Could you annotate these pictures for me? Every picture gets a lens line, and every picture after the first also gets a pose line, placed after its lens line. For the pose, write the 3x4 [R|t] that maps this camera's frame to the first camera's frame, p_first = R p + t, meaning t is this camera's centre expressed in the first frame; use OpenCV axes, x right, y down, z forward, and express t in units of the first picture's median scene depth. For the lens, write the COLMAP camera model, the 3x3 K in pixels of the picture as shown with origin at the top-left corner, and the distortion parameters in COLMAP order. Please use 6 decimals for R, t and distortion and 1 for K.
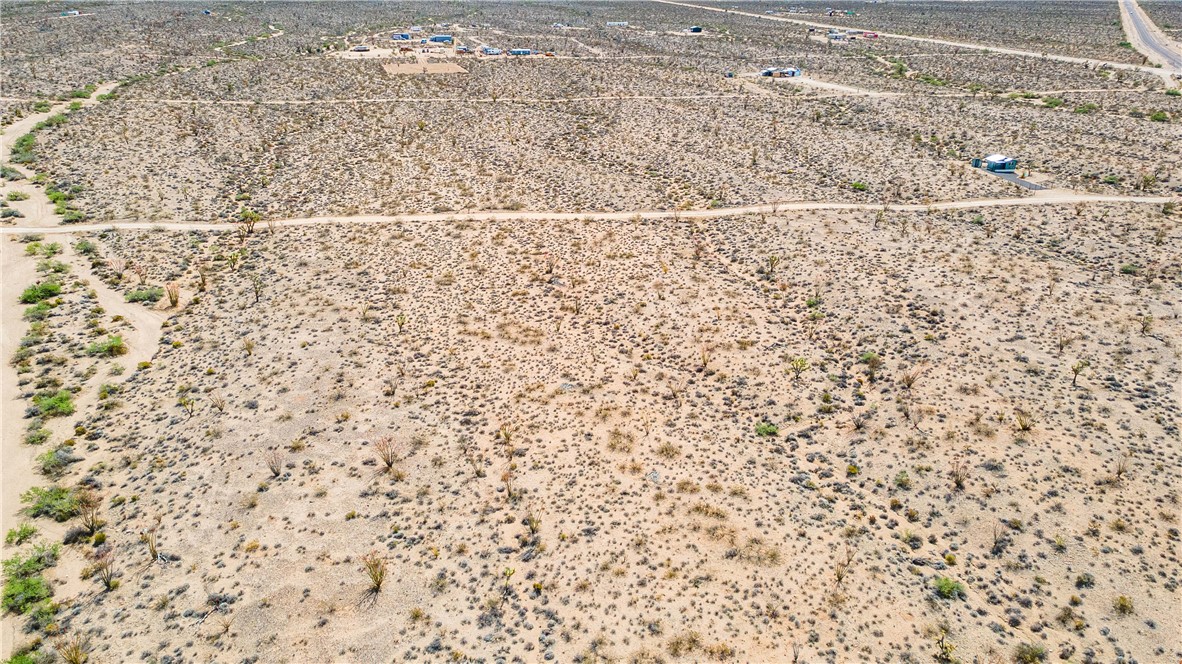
lens RADIAL K [[855.3, 0, 588.0], [0, 855.3, 334.2], [0, 0, 1]] dist [0.024858, 0.038407]
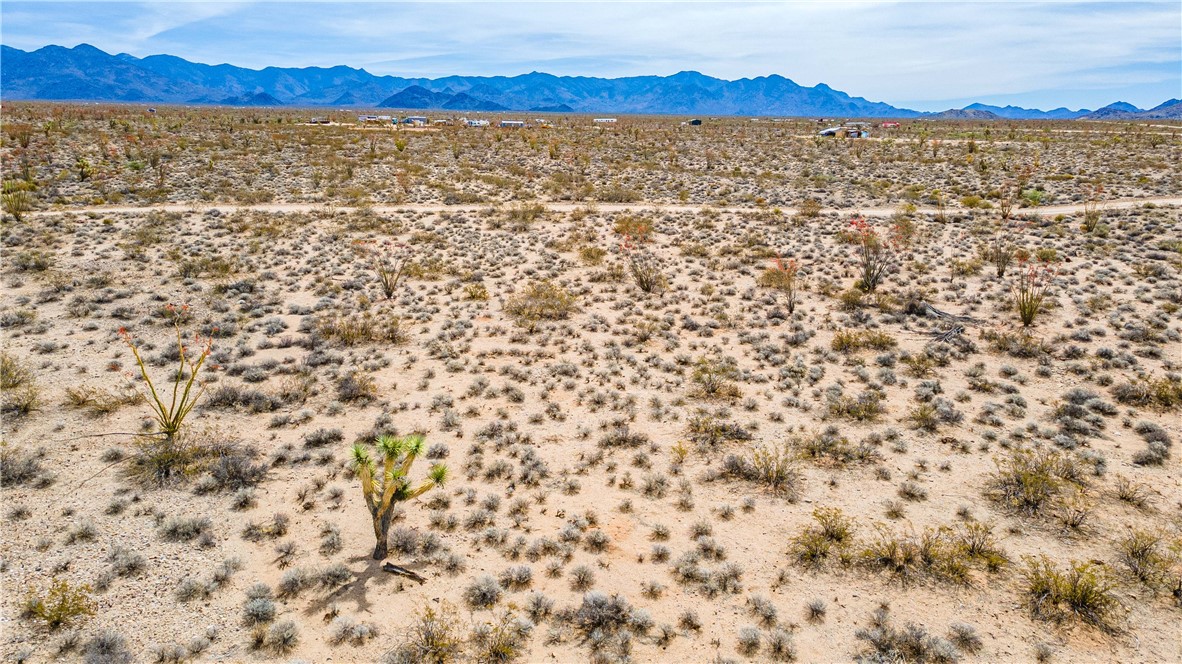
lens RADIAL K [[855.3, 0, 592.5], [0, 855.3, 335.8], [0, 0, 1]] dist [0.024858, 0.038407]
pose [[0.998700, -0.006566, 0.050546, -0.187851], [0.013668, 0.989848, -0.141470, -0.017225], [-0.049104, 0.141977, 0.988651, 0.838898]]
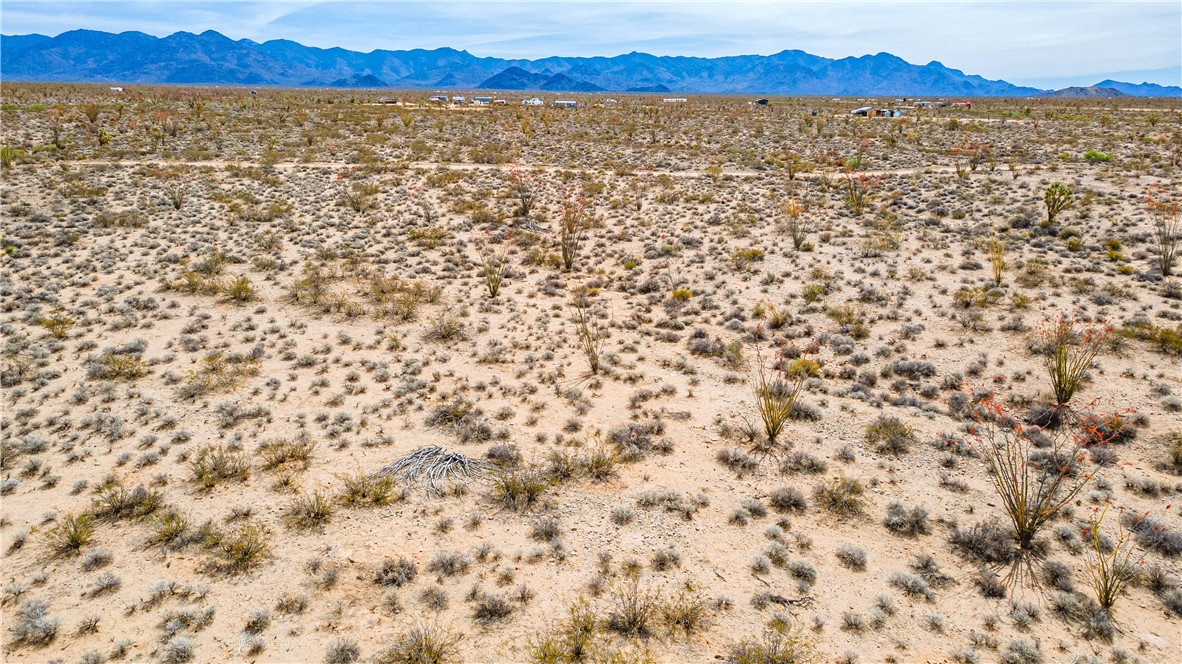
lens RADIAL K [[855.3, 0, 584.6], [0, 855.3, 333.6], [0, 0, 1]] dist [0.024858, 0.038407]
pose [[0.997652, 0.023263, -0.064412, 0.018718], [-0.031013, 0.992038, -0.122058, 0.046253], [0.061059, 0.123769, 0.990431, 0.687954]]
